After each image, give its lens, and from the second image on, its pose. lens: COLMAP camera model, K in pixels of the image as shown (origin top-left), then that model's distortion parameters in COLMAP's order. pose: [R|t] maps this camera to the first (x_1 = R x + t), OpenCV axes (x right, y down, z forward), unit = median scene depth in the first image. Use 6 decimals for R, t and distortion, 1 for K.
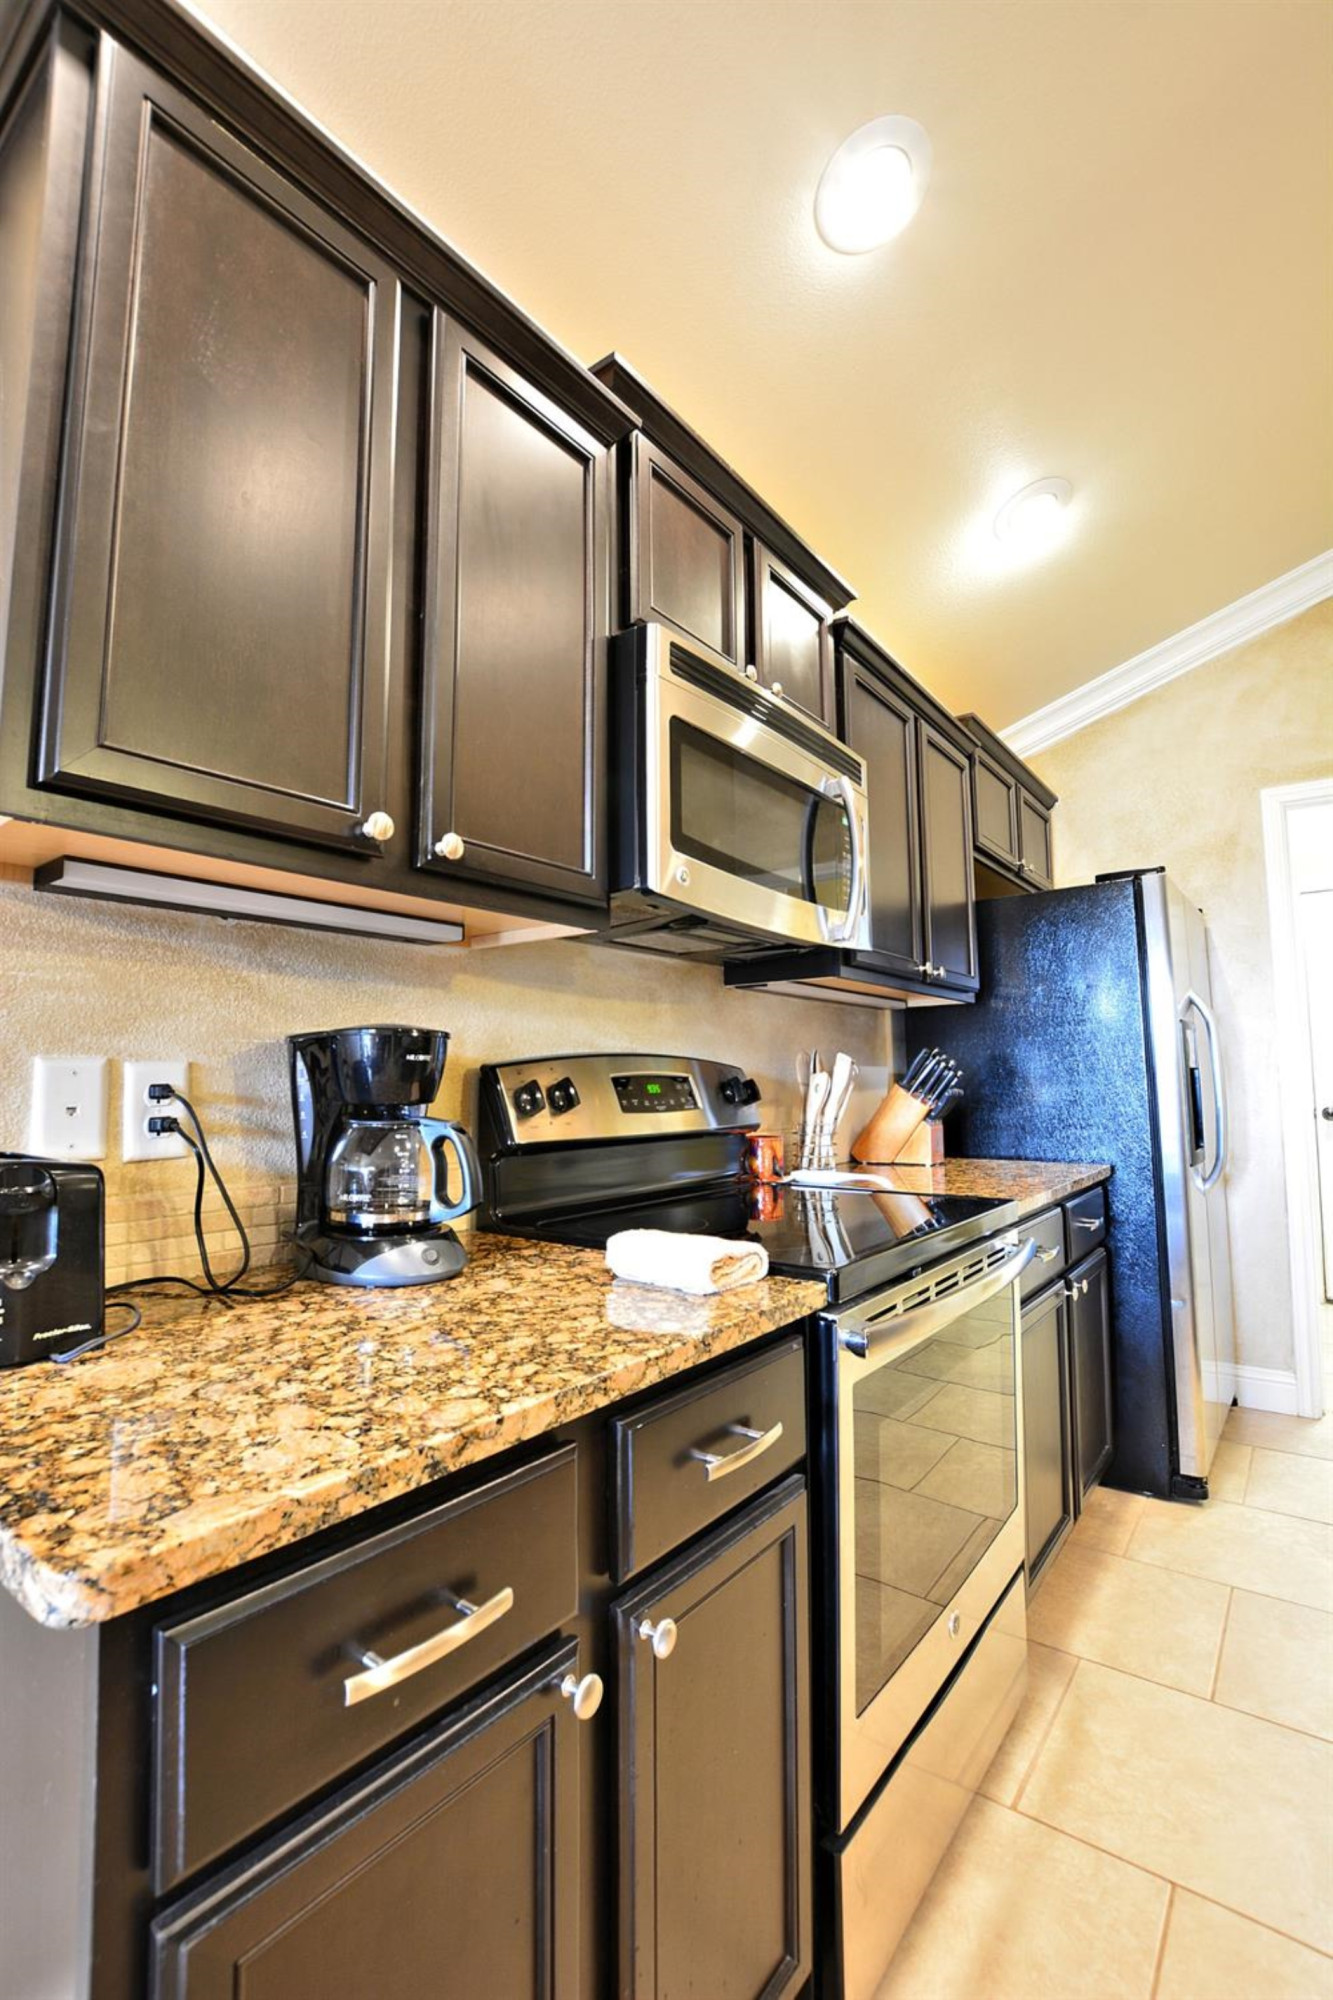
lens RADIAL K [[890.7, 0, 666.5], [0, 890.7, 1000.0], [0, 0, 1]] dist [-0.036330, 0.005632]
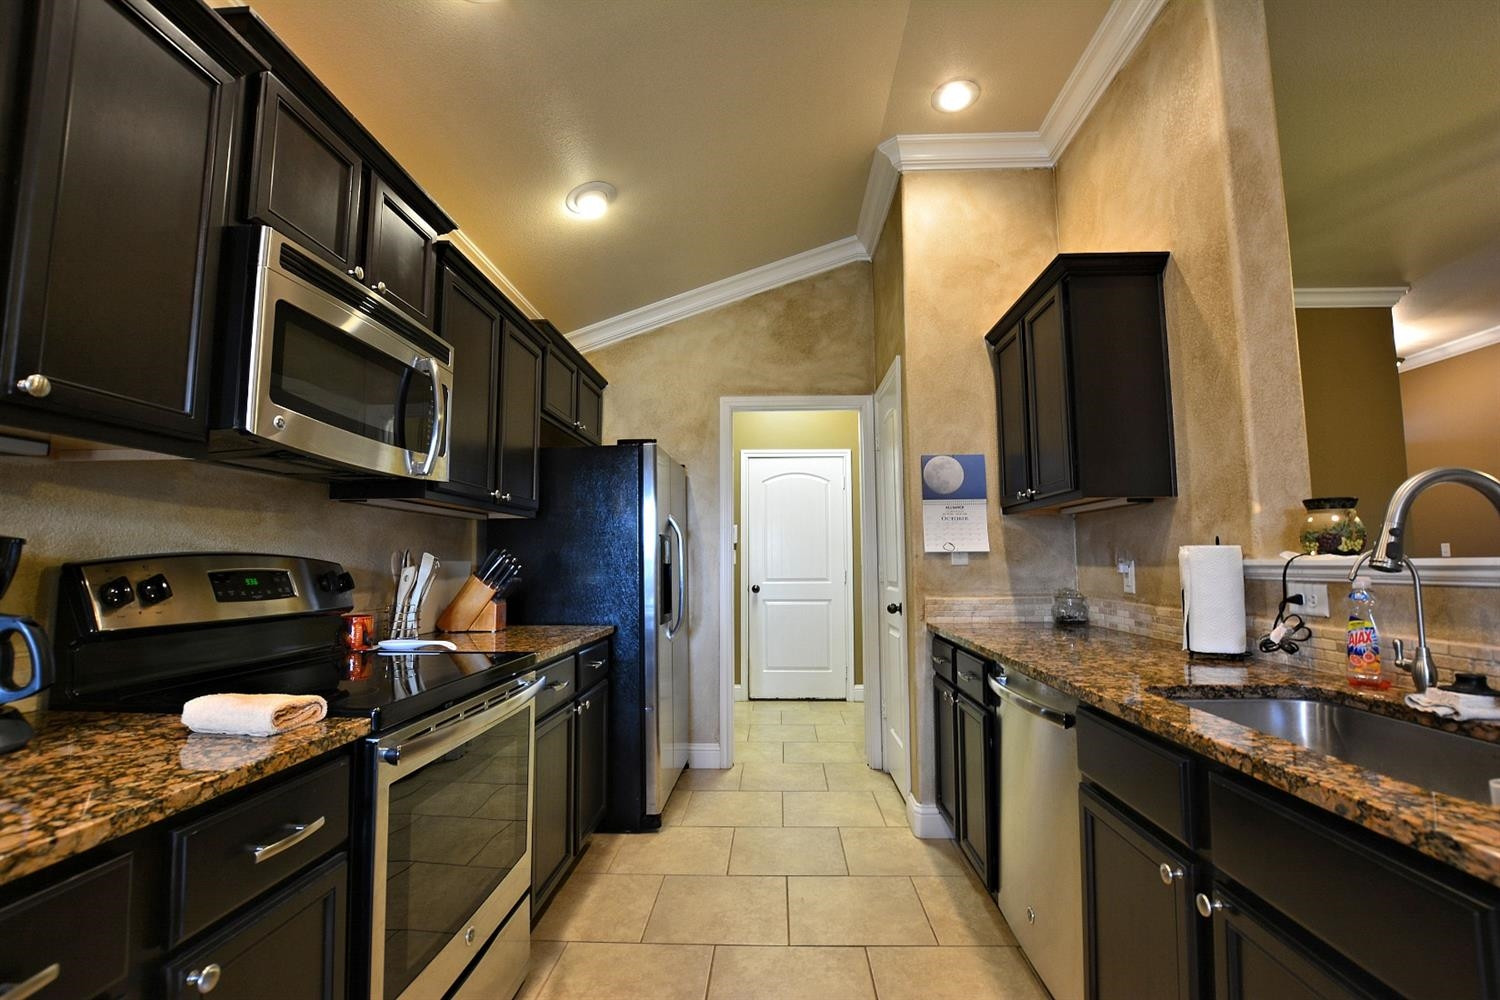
lens RADIAL K [[668.0, 0, 761.0], [0, 668.0, 502.6], [0, 0, 1]] dist [-0.036330, 0.005632]
pose [[0.821089, 0.052663, 0.568366, 0.044876], [-0.051102, 0.998518, -0.018695, -0.030611], [-0.568508, -0.013694, 0.822564, -0.160423]]
